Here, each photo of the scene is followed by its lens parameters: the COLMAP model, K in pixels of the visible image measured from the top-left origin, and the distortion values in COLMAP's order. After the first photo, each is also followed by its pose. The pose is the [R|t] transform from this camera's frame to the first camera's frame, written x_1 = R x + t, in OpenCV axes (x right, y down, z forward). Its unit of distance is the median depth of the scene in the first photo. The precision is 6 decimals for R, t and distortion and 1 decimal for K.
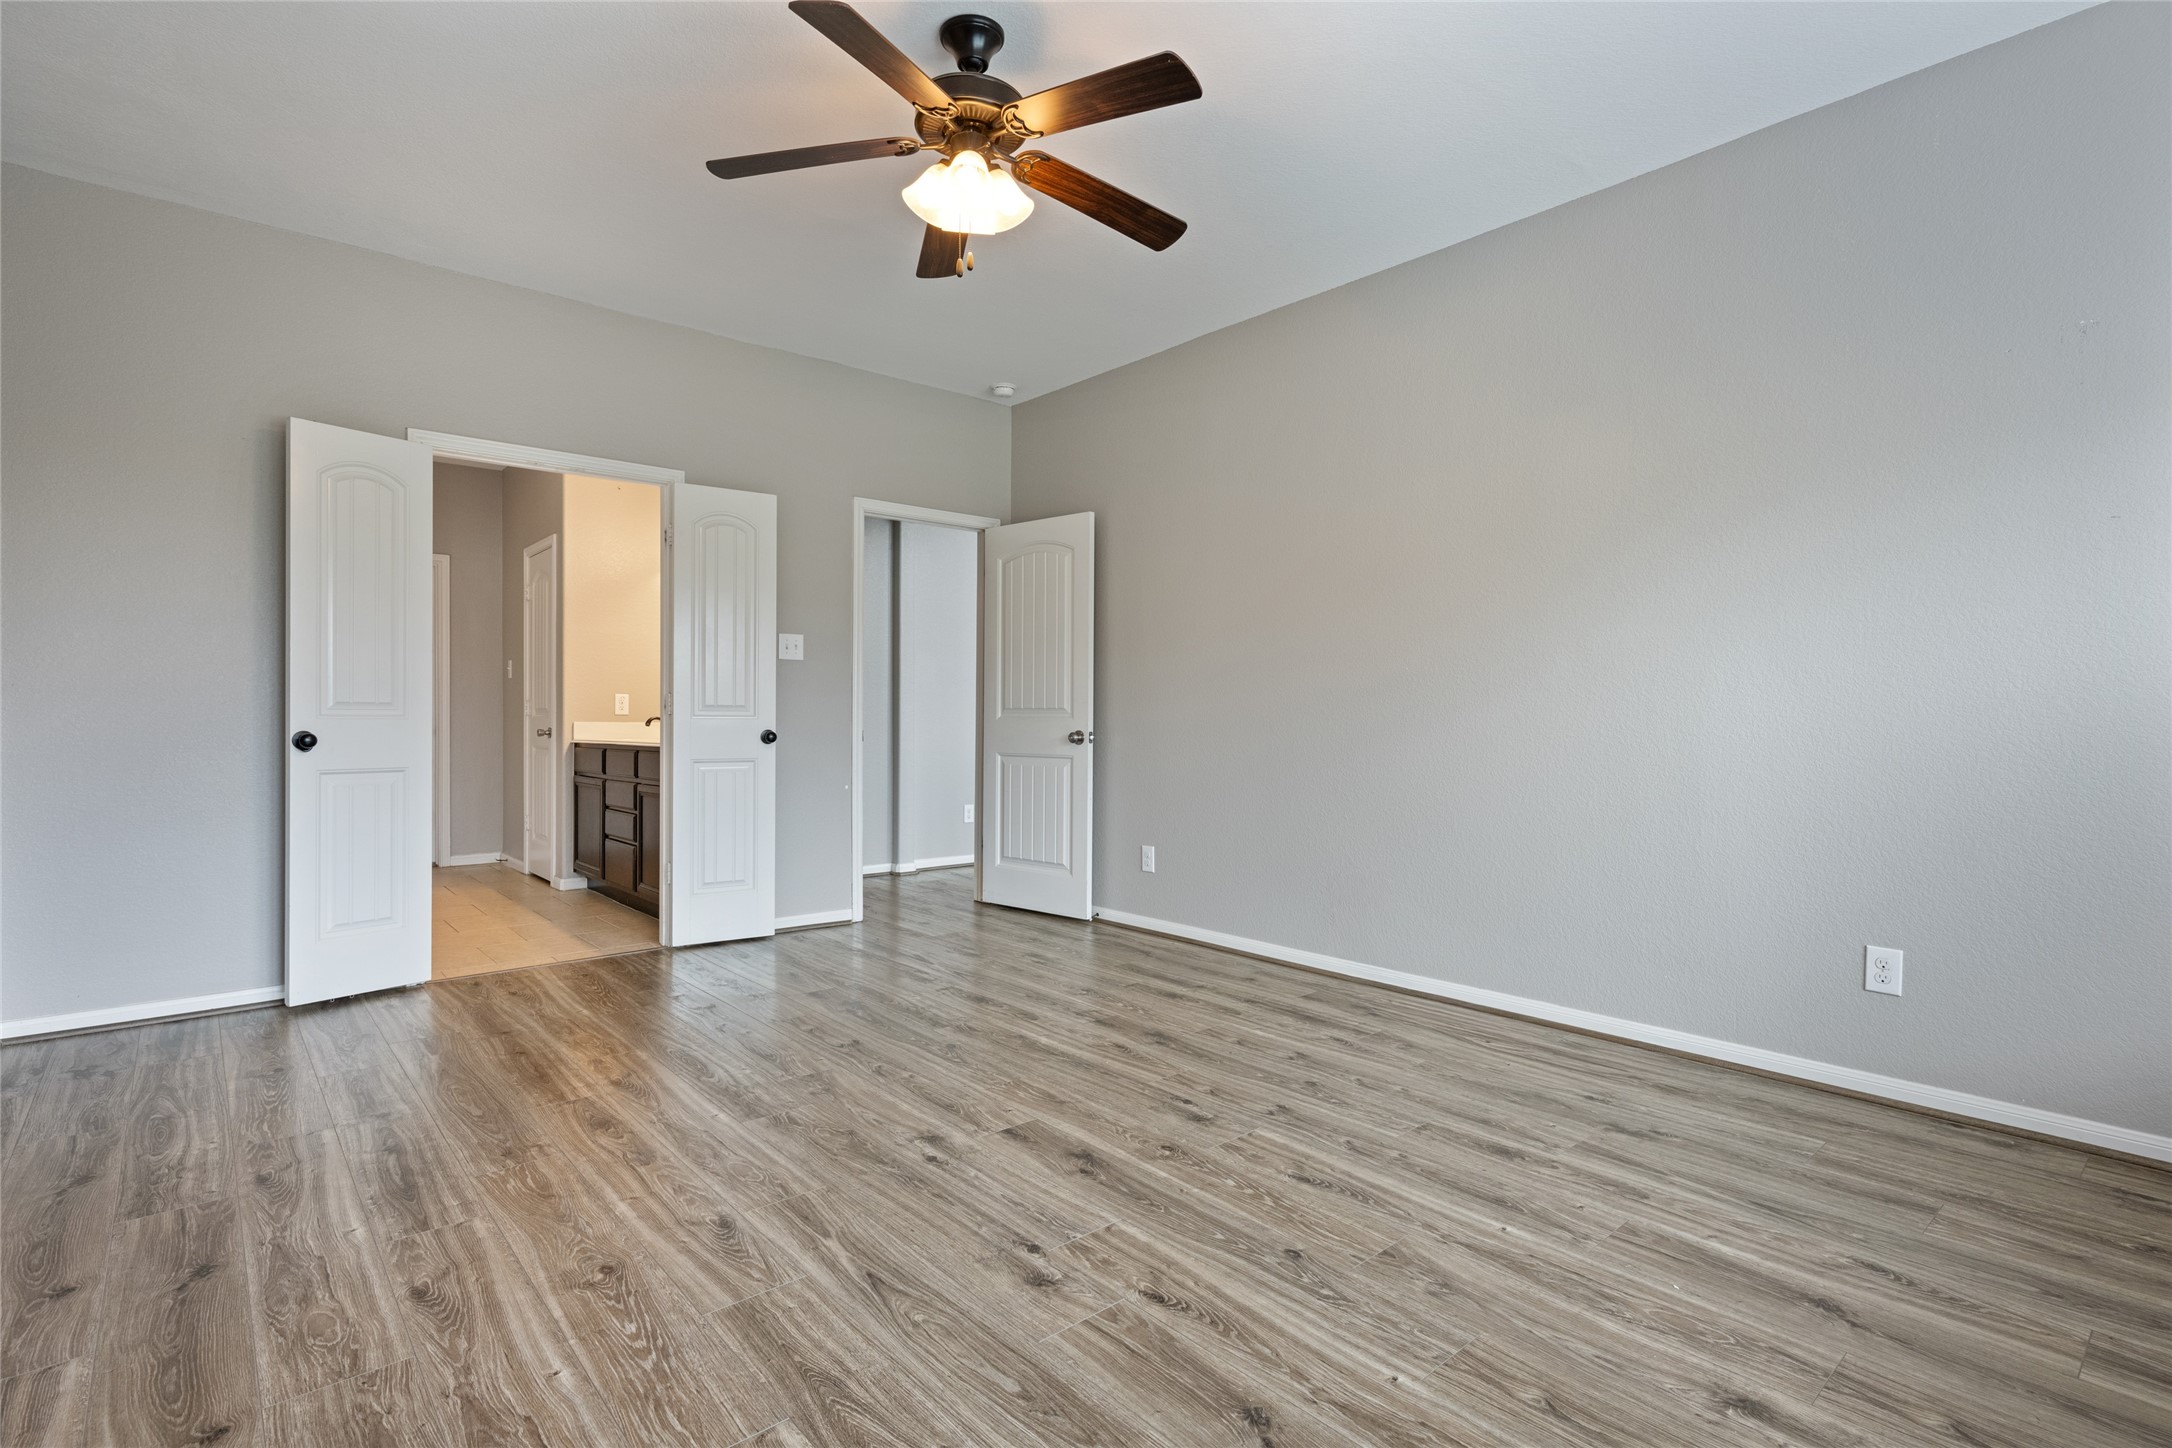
lens RADIAL K [[1035.6, 0, 1083.7], [0, 1035.6, 723.5], [0, 0, 1]] dist [-0.002579, 0.001992]
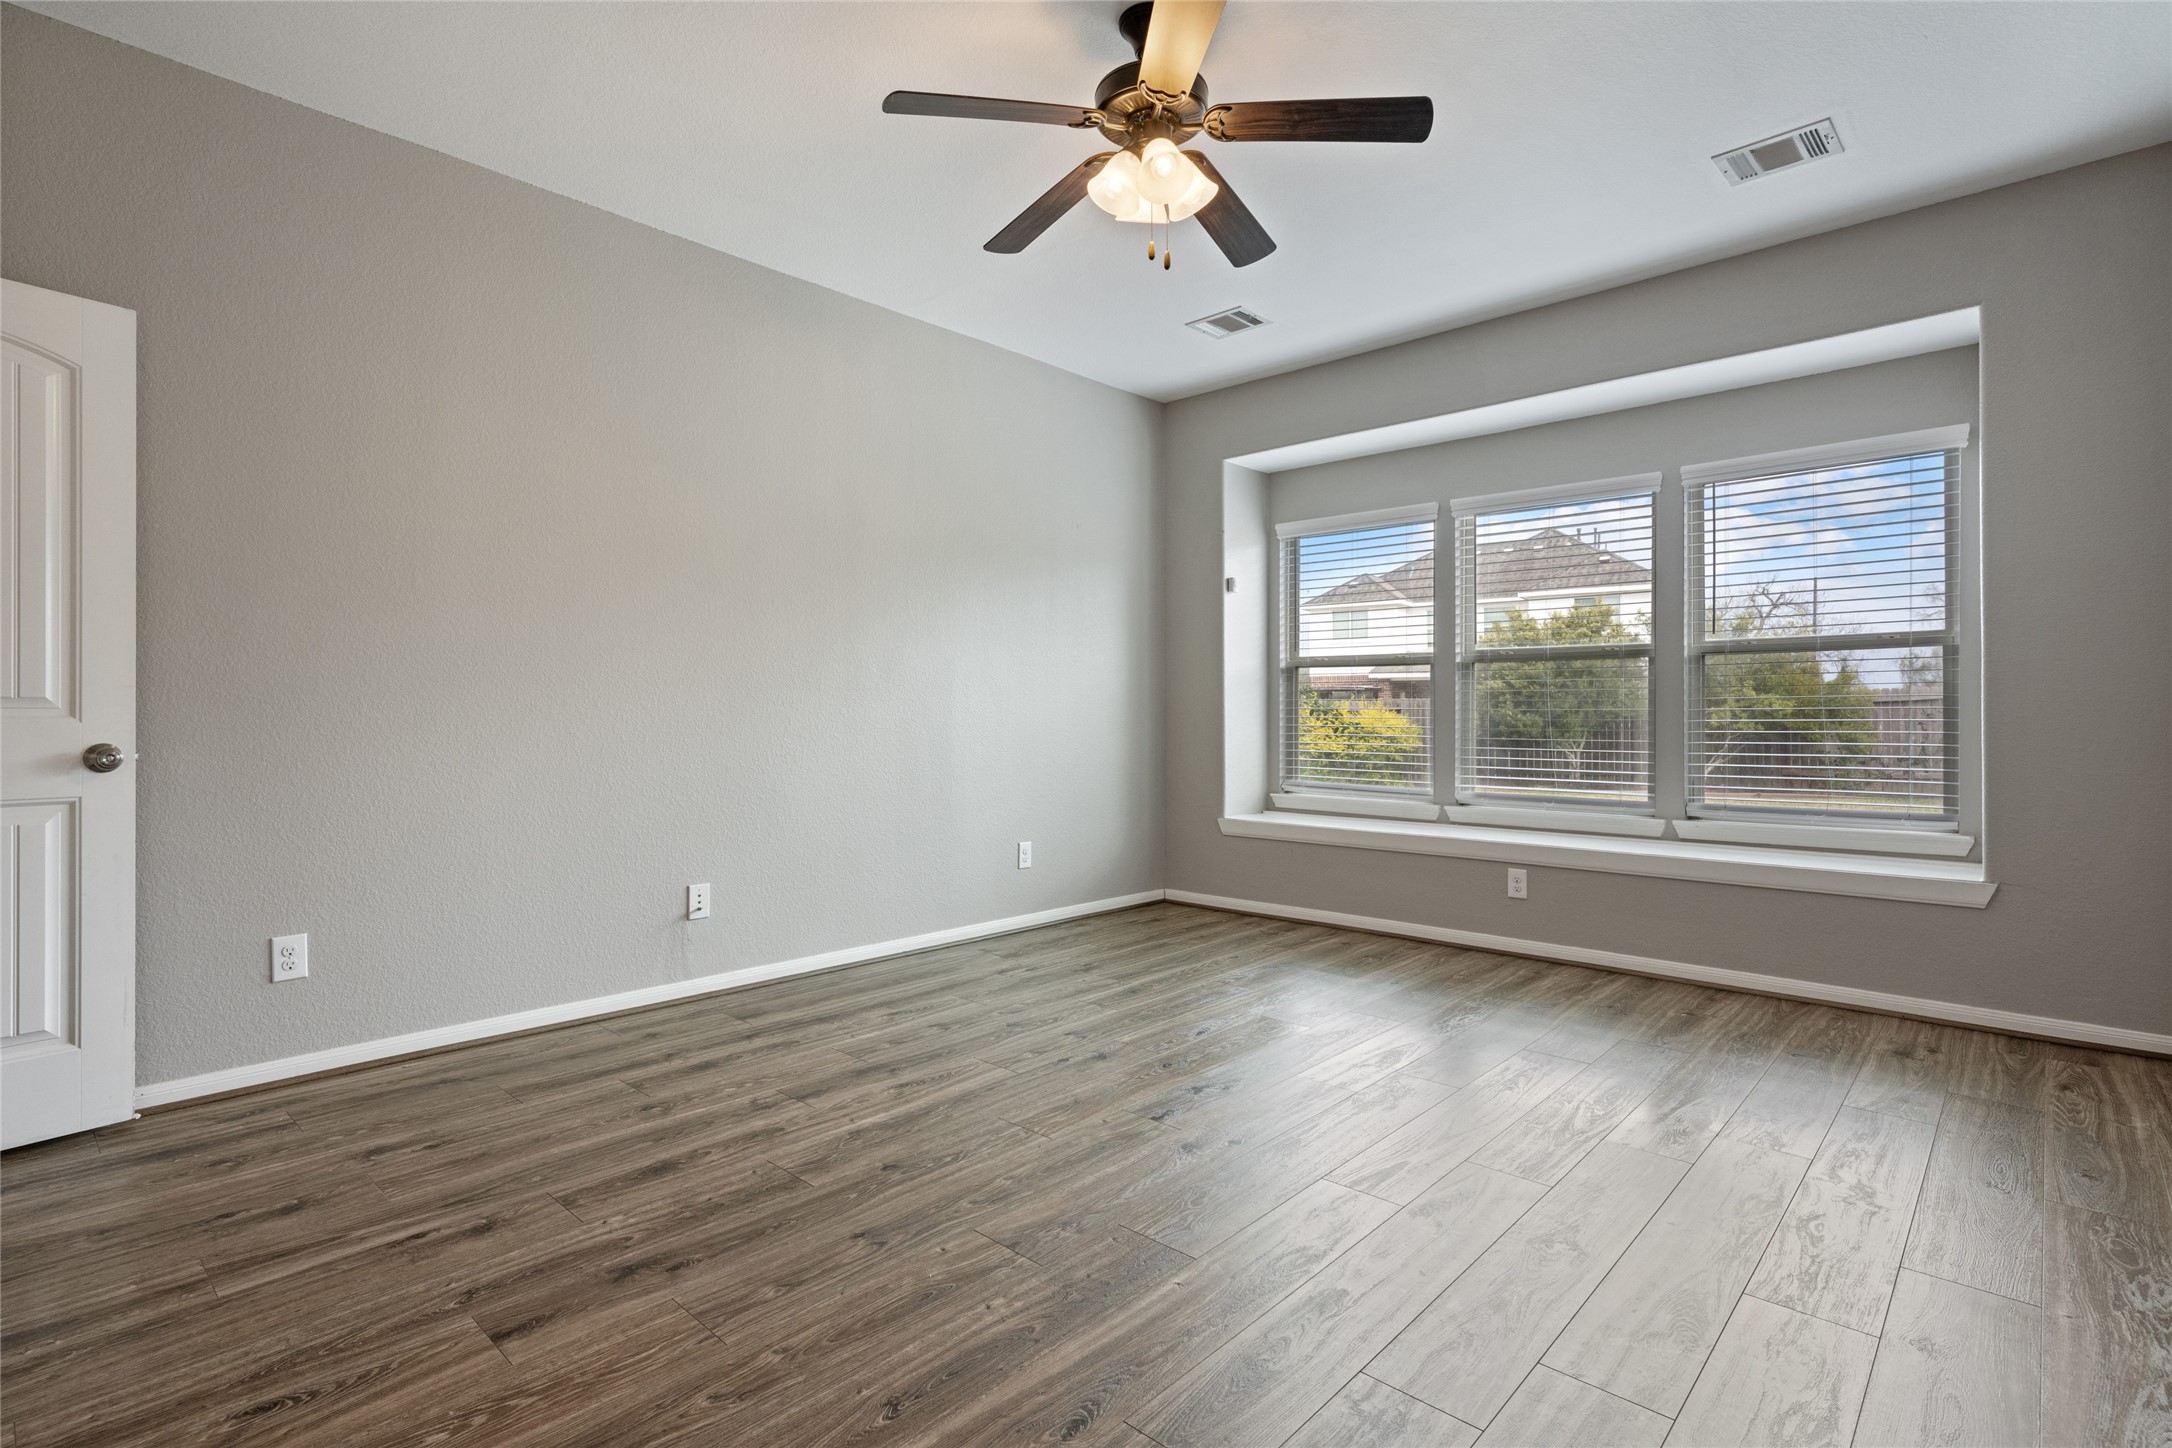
lens RADIAL K [[1035.6, 0, 1092.0], [0, 1035.6, 706.1], [0, 0, 1]] dist [-0.002579, 0.001992]
pose [[-0.111247, -0.001051, 0.993792, -0.722472], [0.001805, 0.999998, 0.001260, -0.015023], [-0.993791, 0.001934, -0.111245, 0.772761]]
